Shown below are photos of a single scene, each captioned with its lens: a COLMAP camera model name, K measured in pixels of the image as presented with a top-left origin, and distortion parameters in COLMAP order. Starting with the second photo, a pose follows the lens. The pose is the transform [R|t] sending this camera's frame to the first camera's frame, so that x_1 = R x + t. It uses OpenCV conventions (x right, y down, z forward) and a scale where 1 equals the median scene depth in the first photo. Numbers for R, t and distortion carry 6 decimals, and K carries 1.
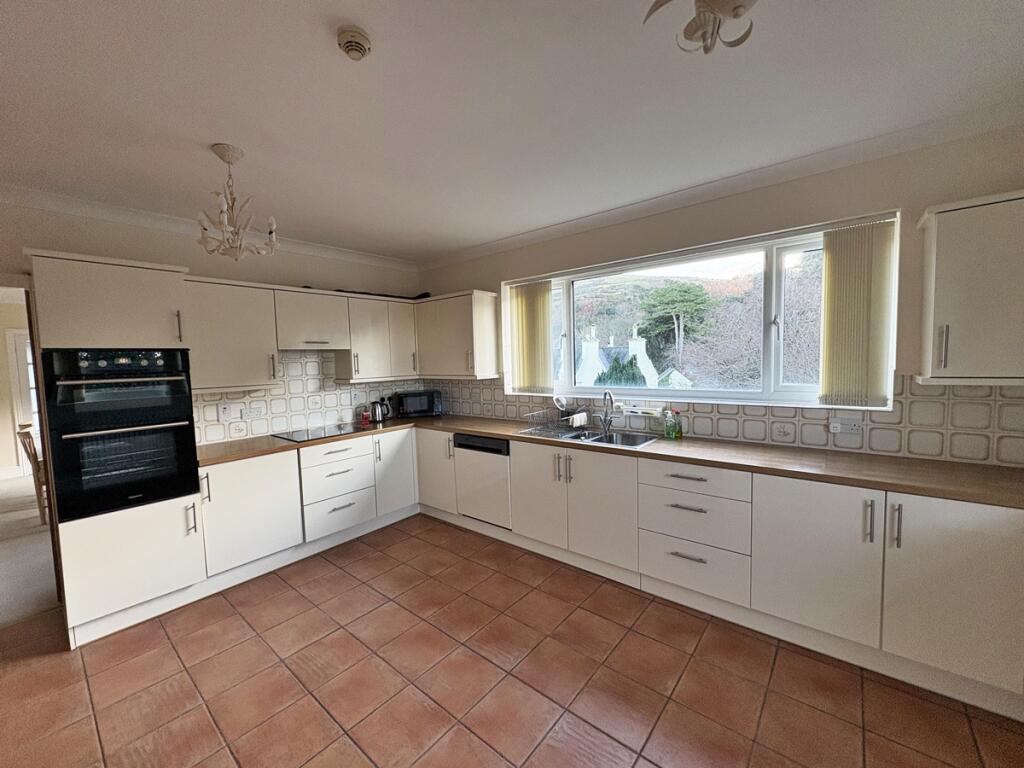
lens RADIAL K [[410.1, 0, 513.0], [0, 410.1, 385.3], [0, 0, 1]] dist [0.001872, -0.000083]
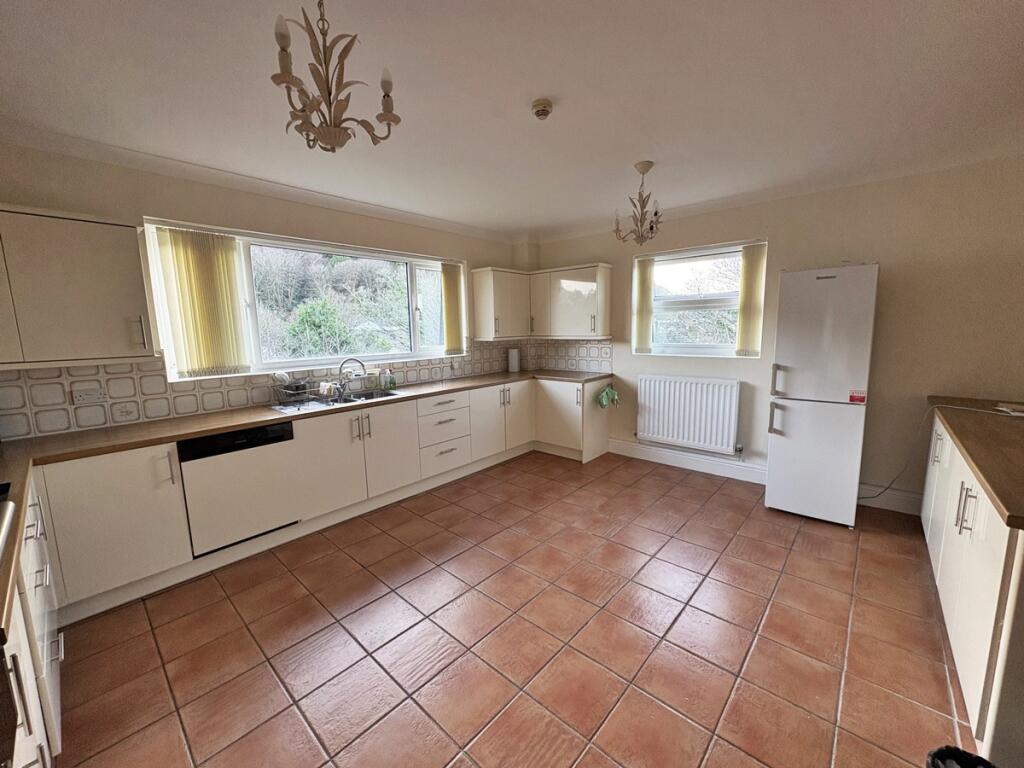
lens RADIAL K [[410.1, 0, 510.4], [0, 410.1, 383.5], [0, 0, 1]] dist [0.001872, -0.000083]
pose [[0.038765, -0.109237, 0.993259, -0.867775], [0.086864, 0.990612, 0.105556, 0.000515], [-0.995466, 0.082186, 0.047890, 0.486101]]
